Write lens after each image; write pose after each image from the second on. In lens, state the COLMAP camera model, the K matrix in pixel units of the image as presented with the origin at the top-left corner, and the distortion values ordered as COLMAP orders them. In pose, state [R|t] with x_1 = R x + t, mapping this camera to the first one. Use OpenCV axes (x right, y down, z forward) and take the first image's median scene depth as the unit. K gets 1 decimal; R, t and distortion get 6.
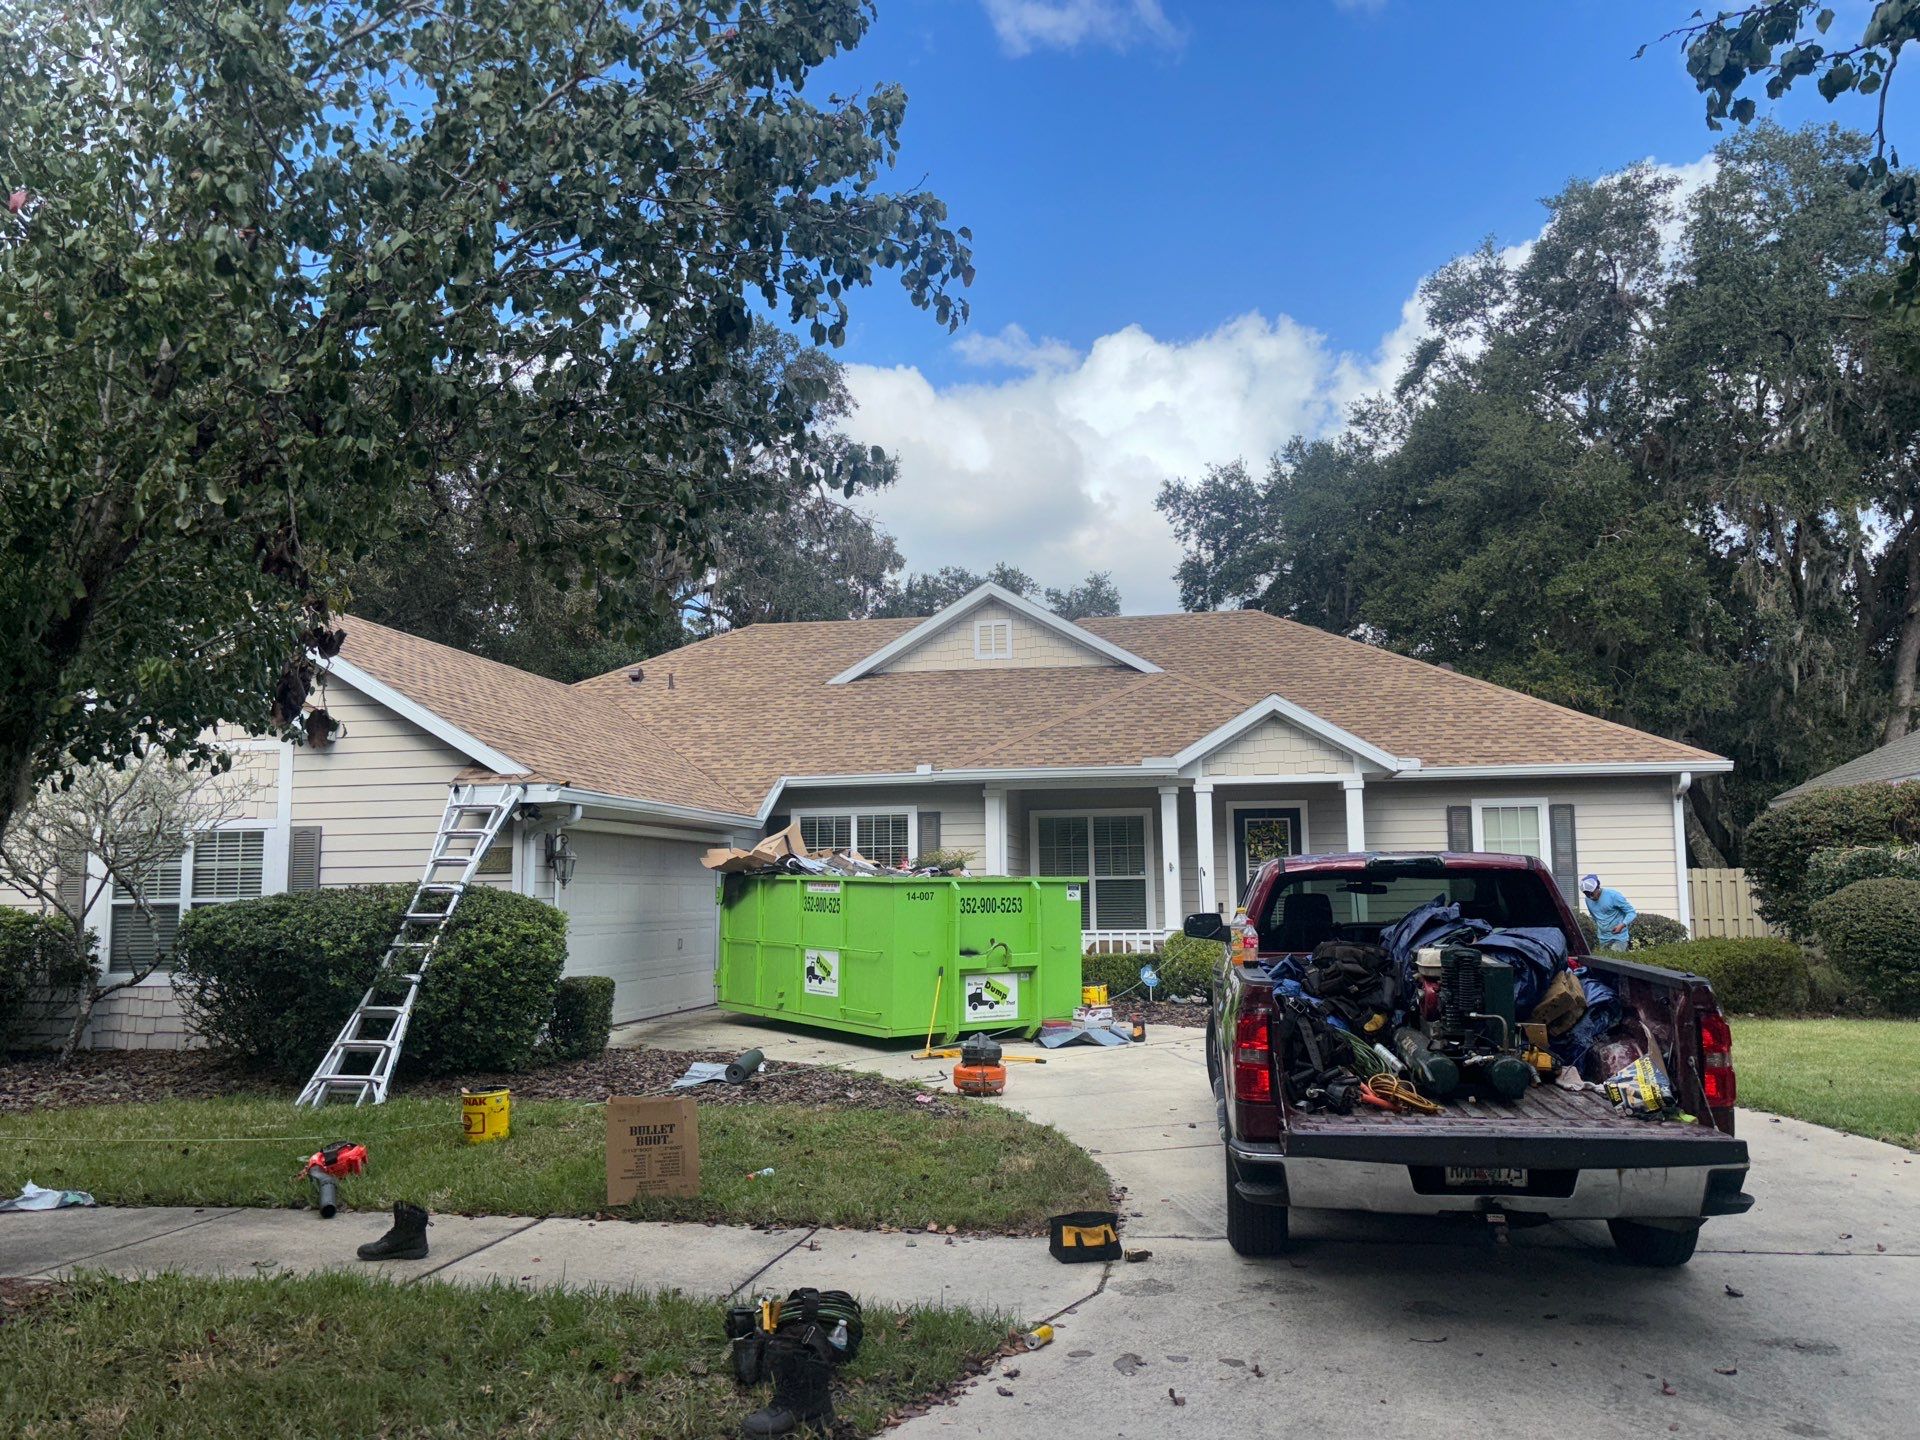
lens RADIAL K [[1452.9, 0, 960.0], [0, 1452.9, 720.0], [0, 0, 1]] dist [0.069736, -0.083810]
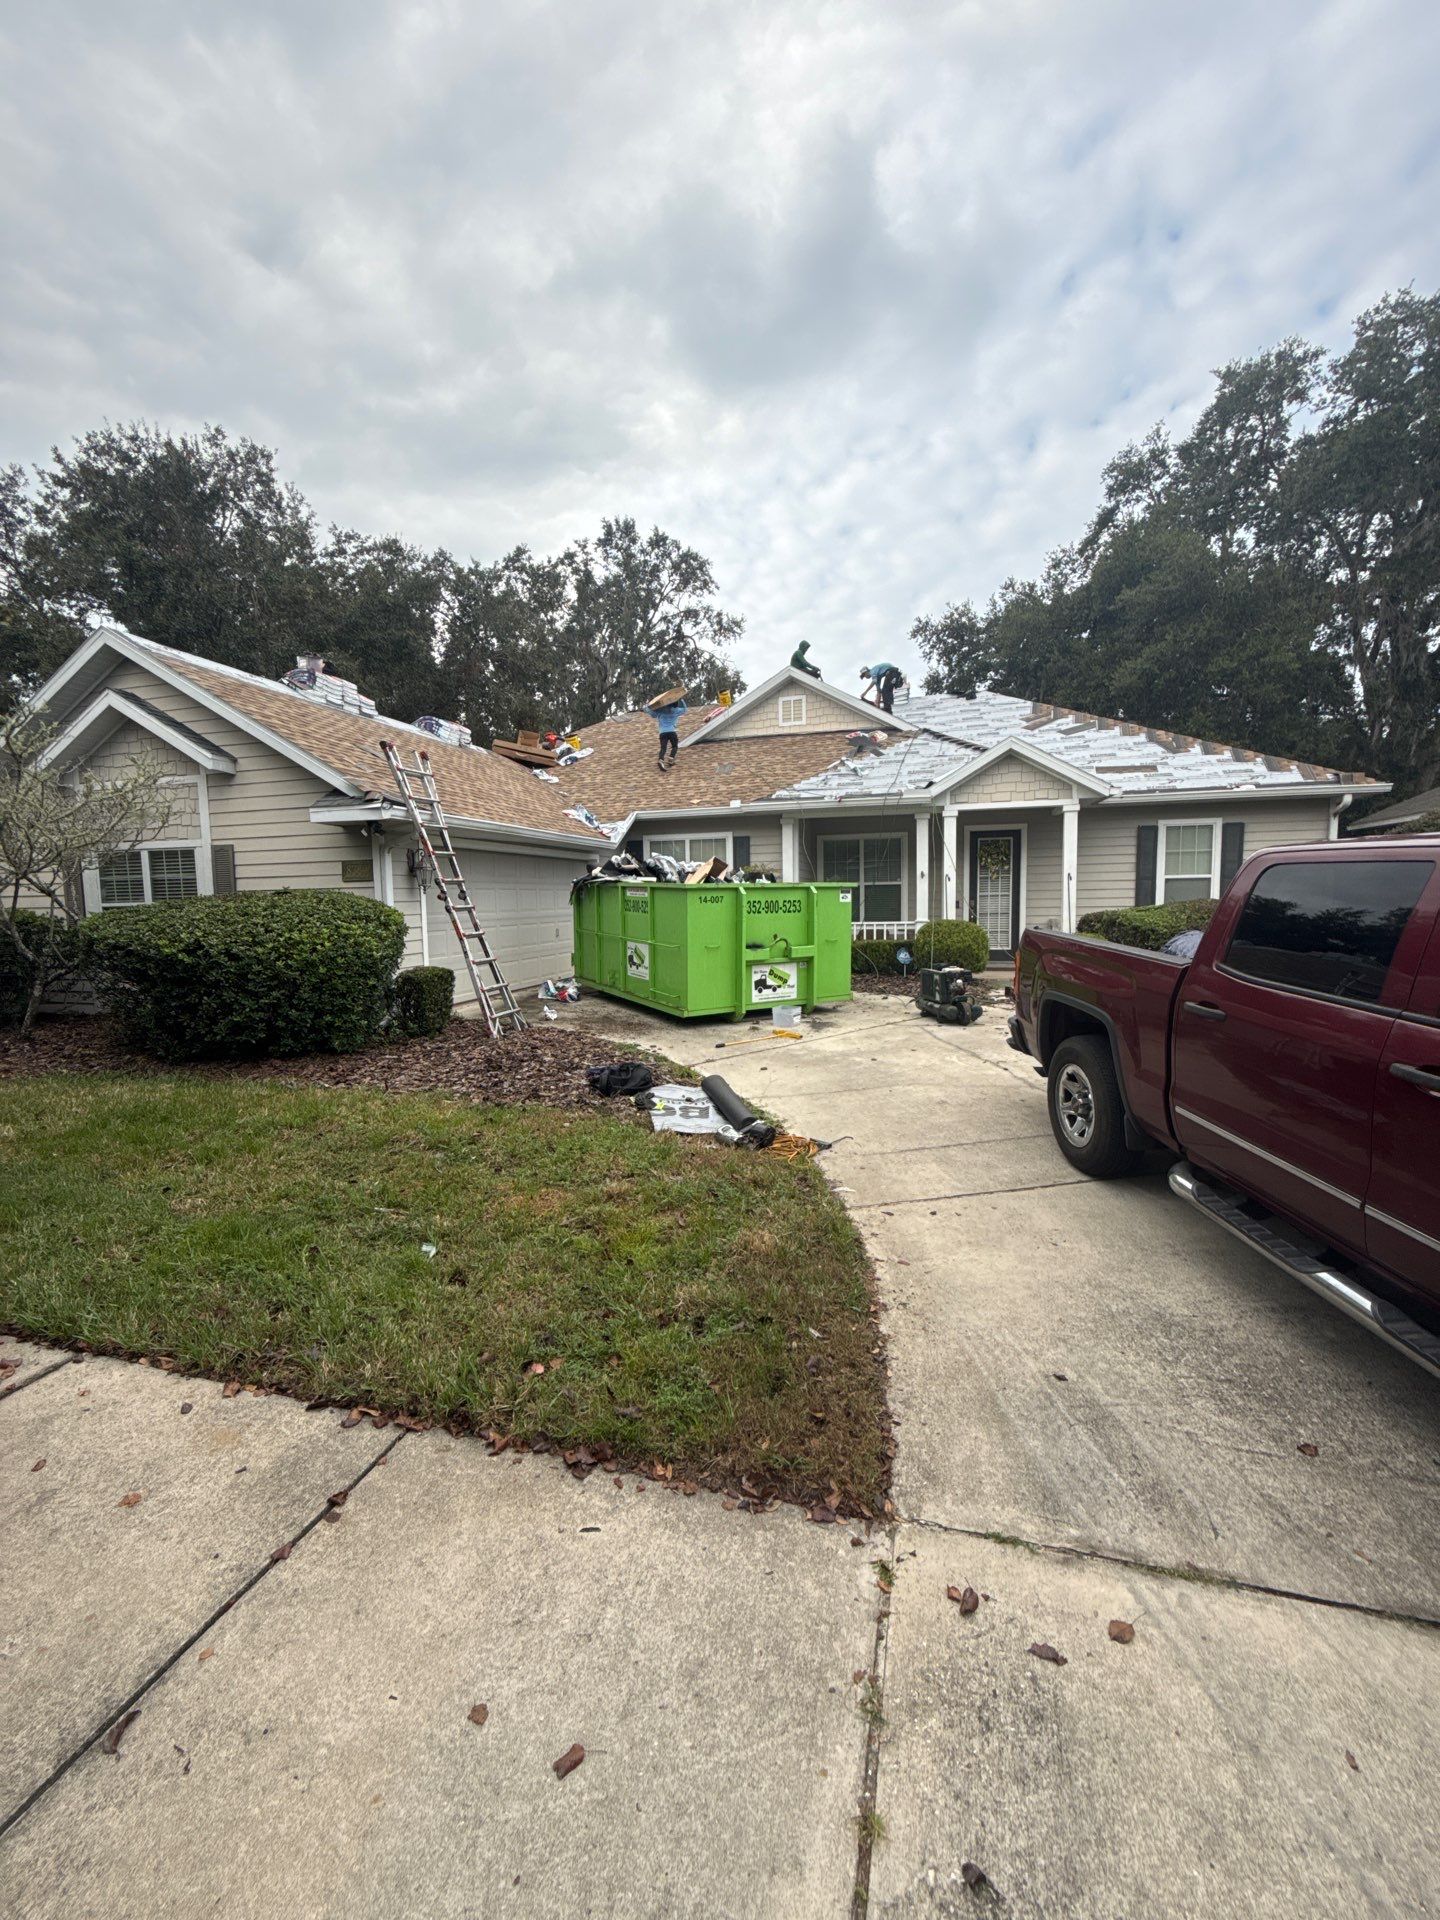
lens RADIAL K [[757.8, 0, 712.0], [0, 757.8, 951.2], [0, 0, 1]] dist [-0.000362, -0.000191]
pose [[0.994444, 0.002835, -0.105230, 0.025765], [0.017663, 0.980973, 0.193339, 0.030548], [0.103776, -0.194123, 0.975473, 0.276403]]
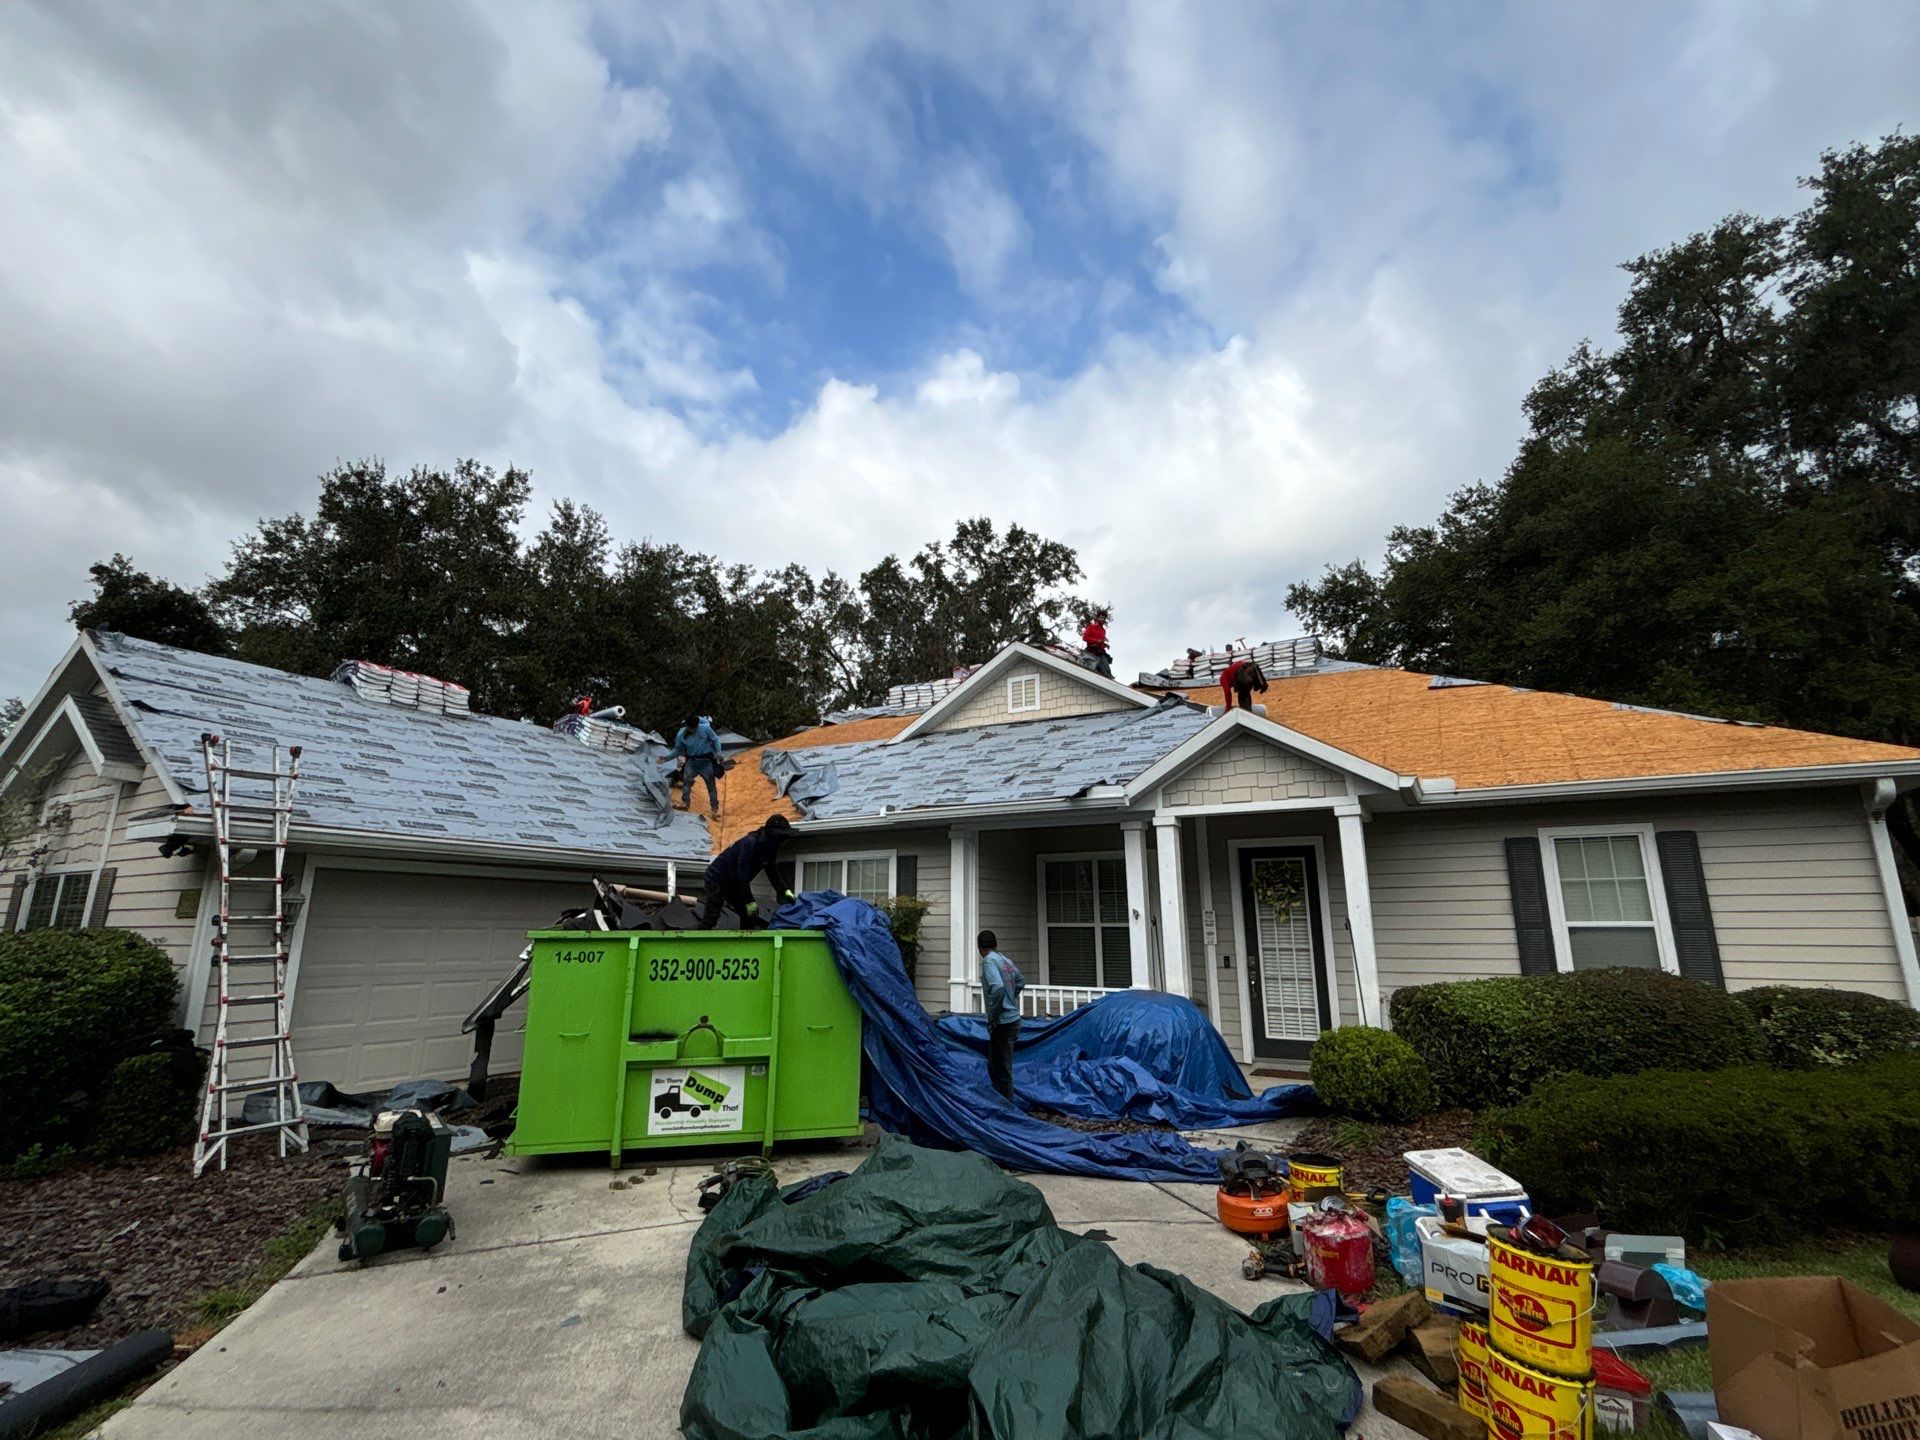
lens RADIAL K [[853.2, 0, 960.0], [0, 853.2, 720.0], [0, 0, 1]] dist [-0.000121, -0.000055]
pose [[0.934710, -0.069278, -0.348594, 0.218562], [0.029897, 0.992669, -0.117112, 0.039875], [0.354151, 0.099043, 0.929929, 0.450535]]
